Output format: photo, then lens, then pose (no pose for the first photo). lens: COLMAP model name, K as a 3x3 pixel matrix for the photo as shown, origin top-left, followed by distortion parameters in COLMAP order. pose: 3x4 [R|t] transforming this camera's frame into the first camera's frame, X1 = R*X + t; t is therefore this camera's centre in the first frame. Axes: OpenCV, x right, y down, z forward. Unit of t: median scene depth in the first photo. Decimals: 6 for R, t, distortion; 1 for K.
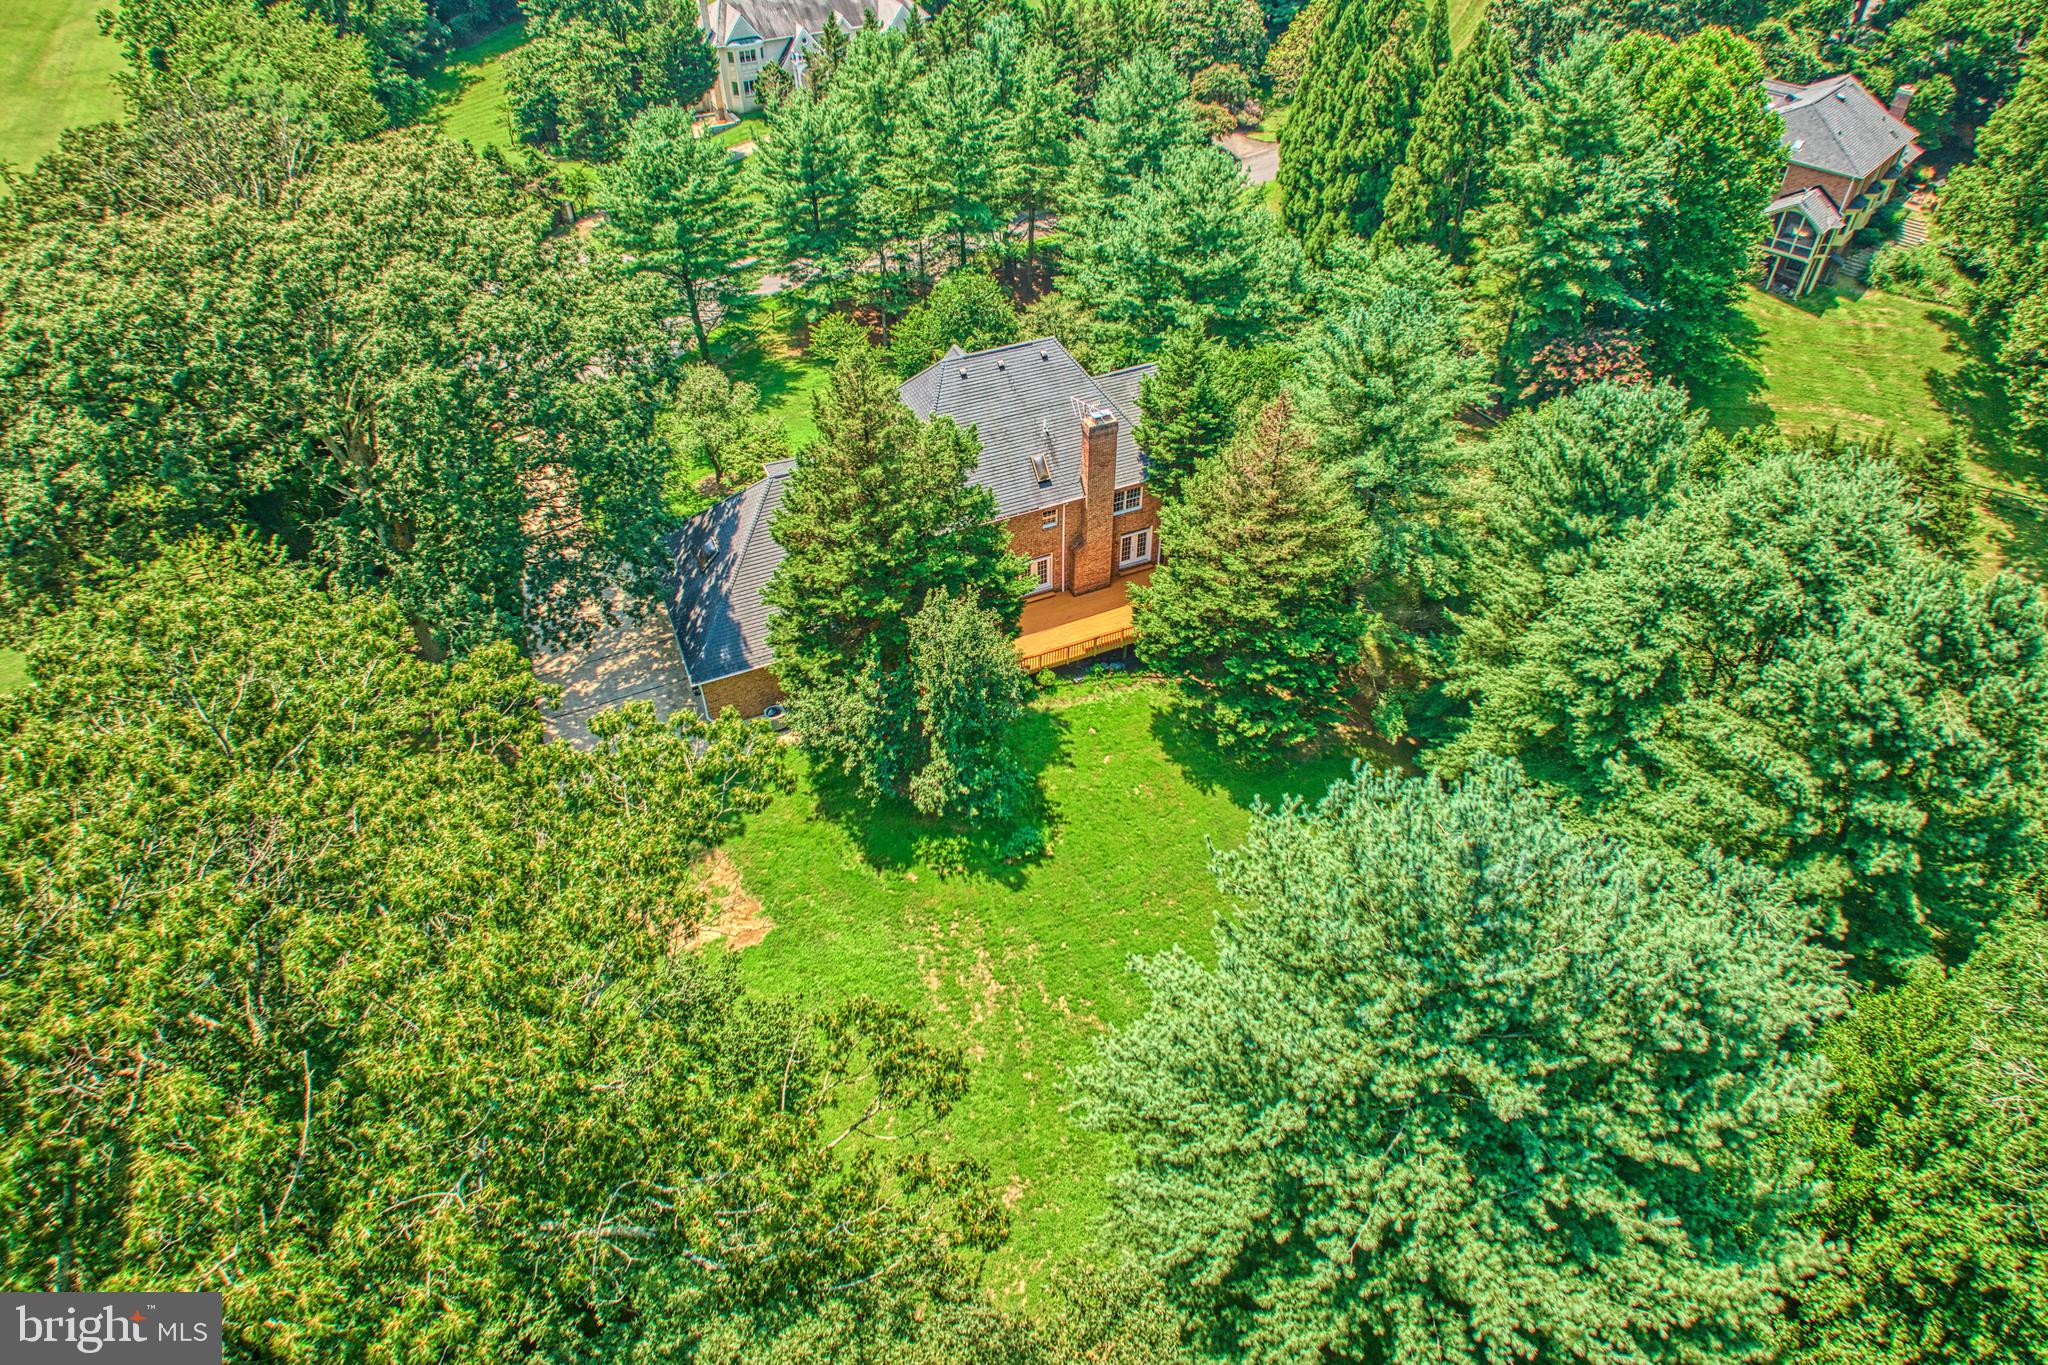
lens RADIAL K [[1182.8, 0, 1070.3], [0, 1182.8, 672.4], [0, 0, 1]] dist [-0.049998, 0.004275]
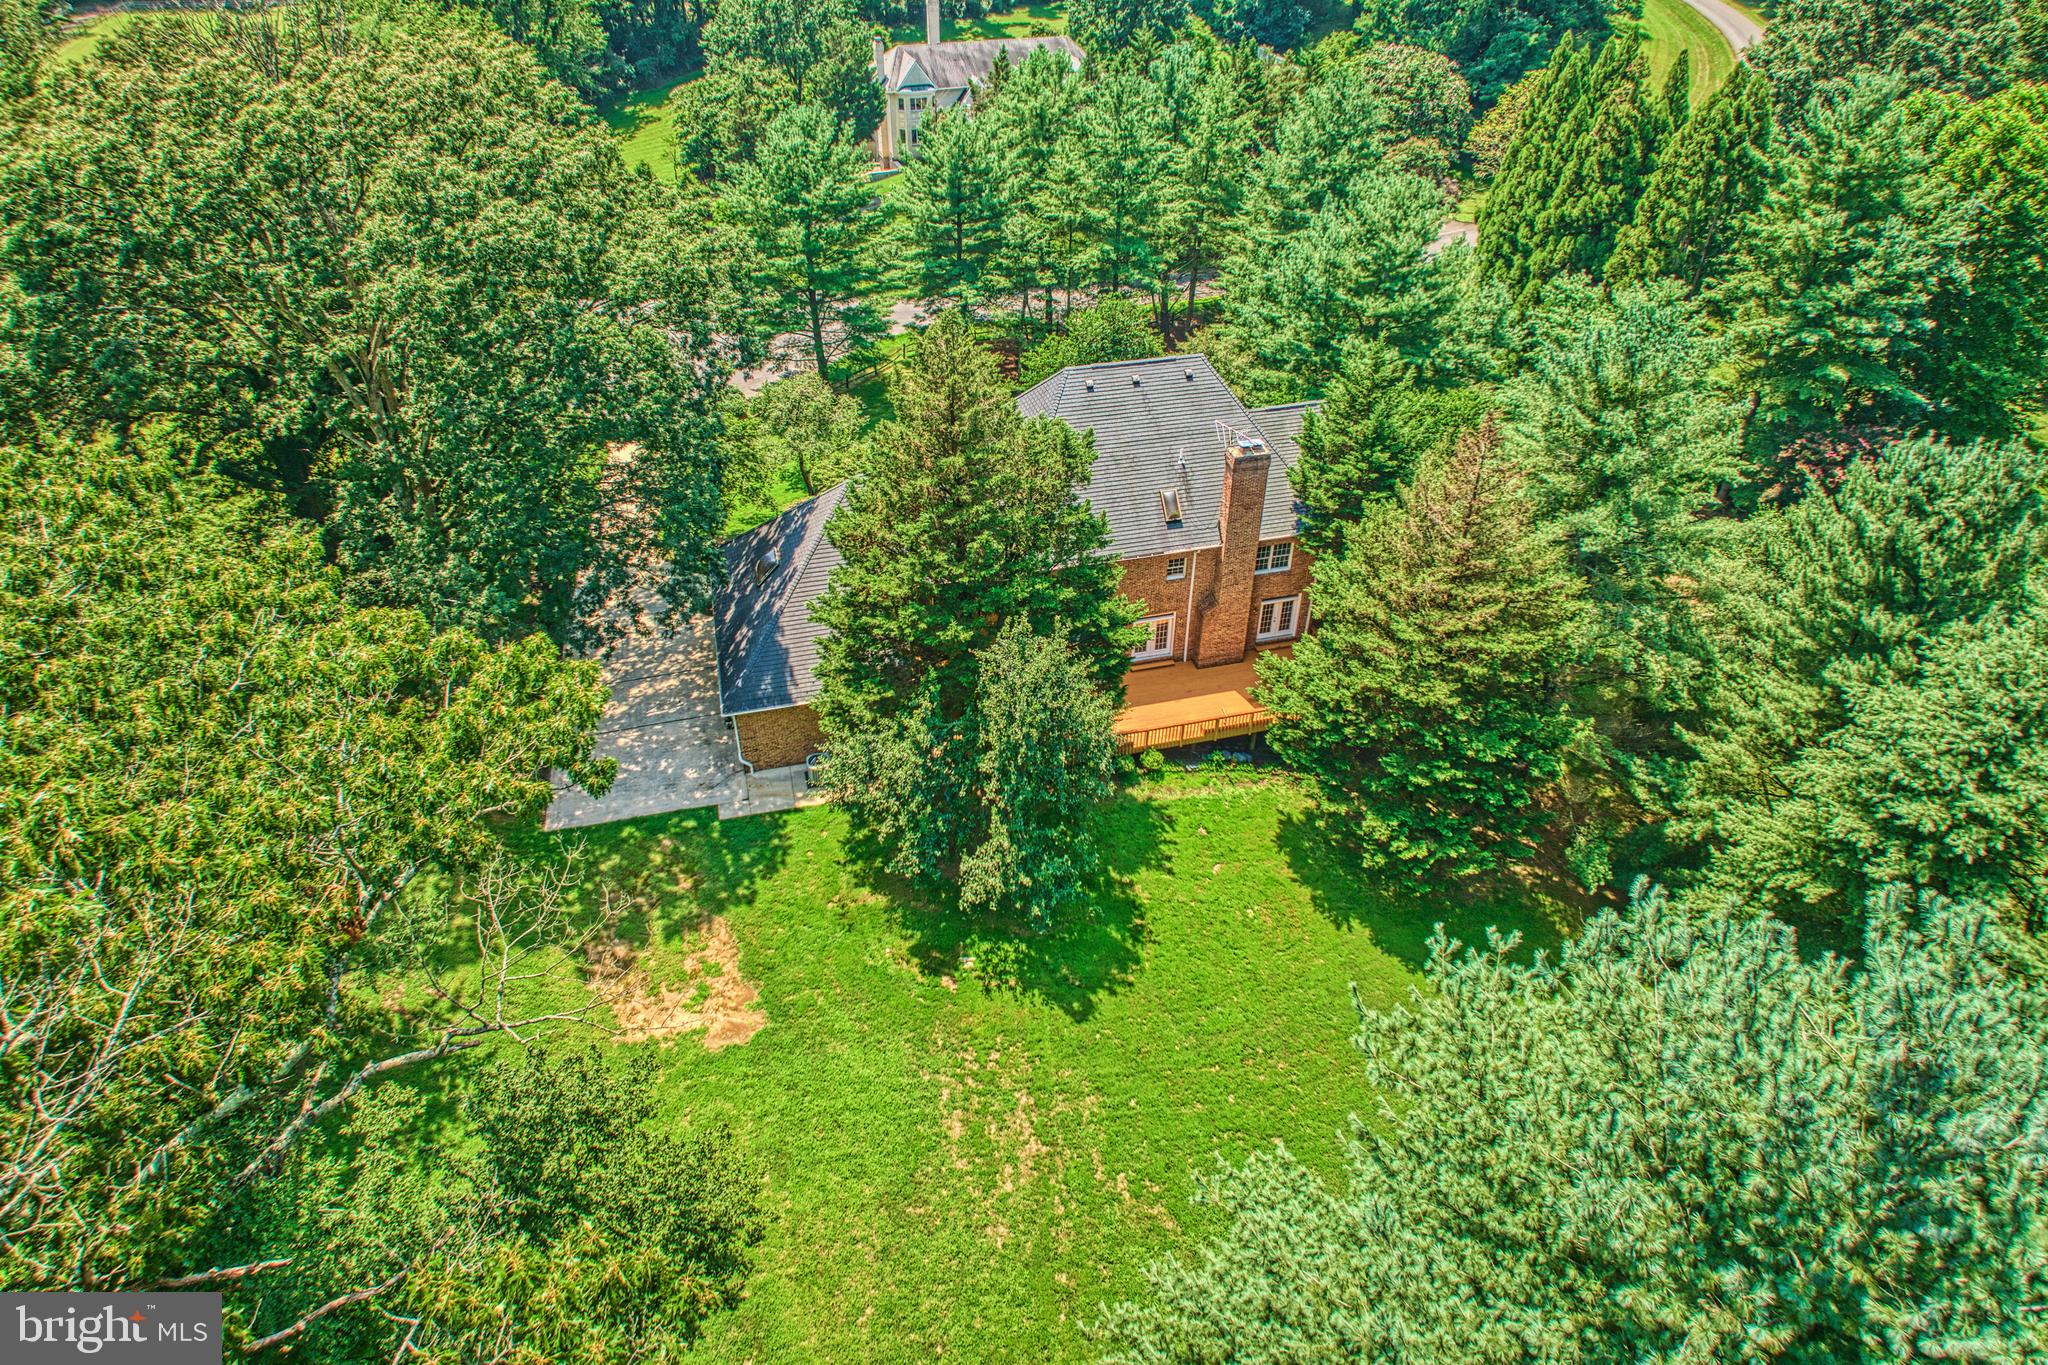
lens RADIAL K [[1182.8, 0, 1036.4], [0, 1182.8, 666.6], [0, 0, 1]] dist [-0.049998, 0.004275]
pose [[0.984371, 0.098428, -0.146030, 0.014344], [-0.112997, 0.989037, -0.095062, 0.028856], [0.135072, 0.110077, 0.984702, 0.192999]]
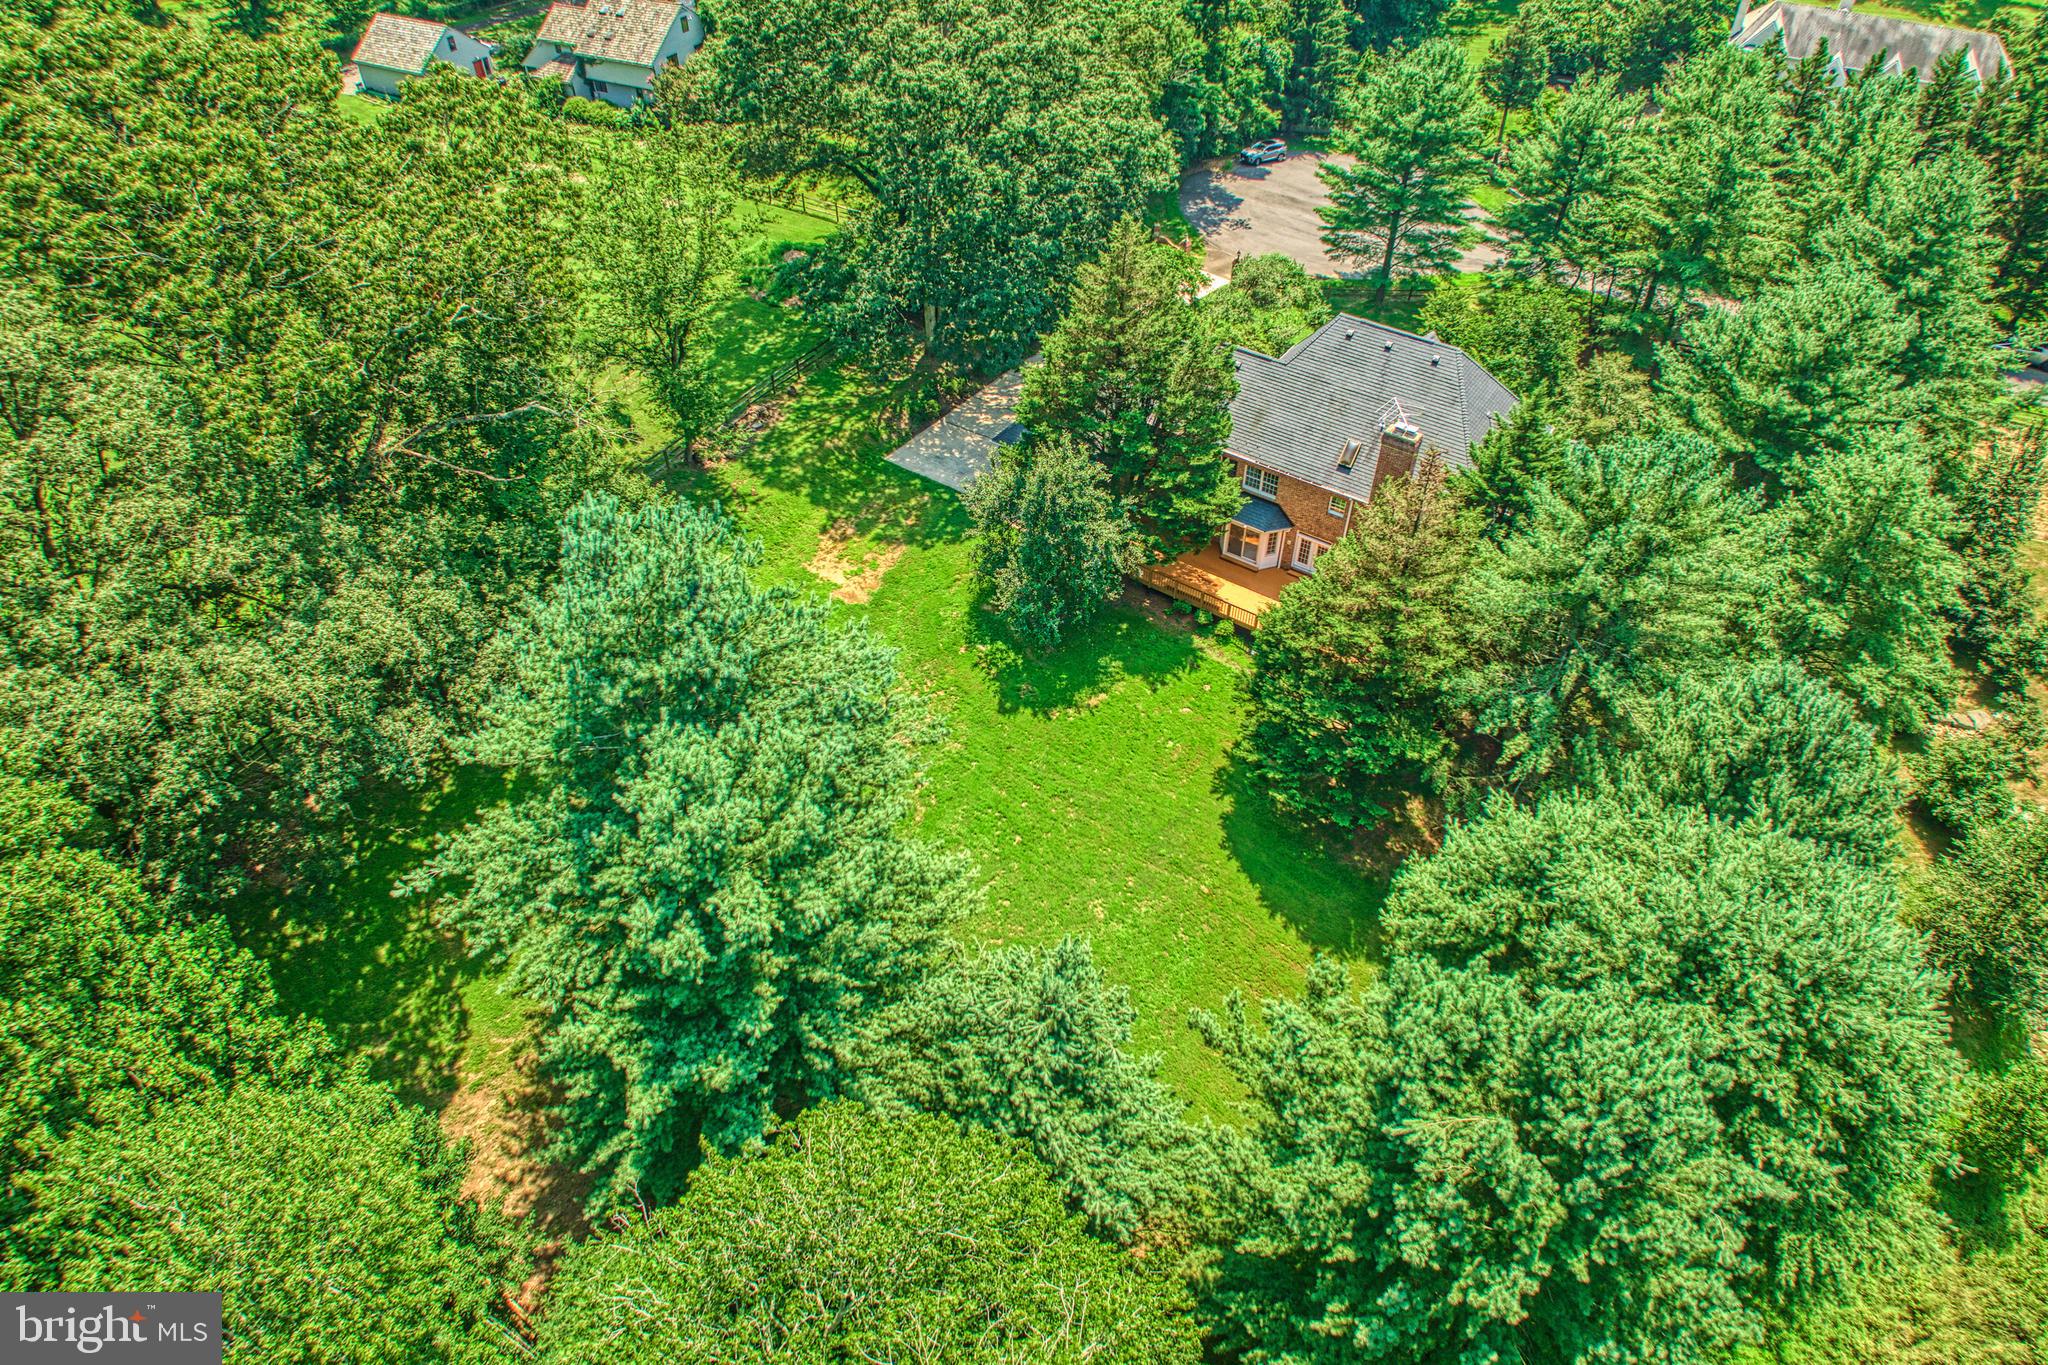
lens RADIAL K [[1182.8, 0, 1019.4], [0, 1182.8, 676.5], [0, 0, 1]] dist [-0.049998, 0.004275]
pose [[0.503356, 0.591161, -0.630208, 0.584407], [-0.582950, 0.770684, 0.257323, -0.127170], [0.637811, 0.237855, 0.732545, 0.162034]]
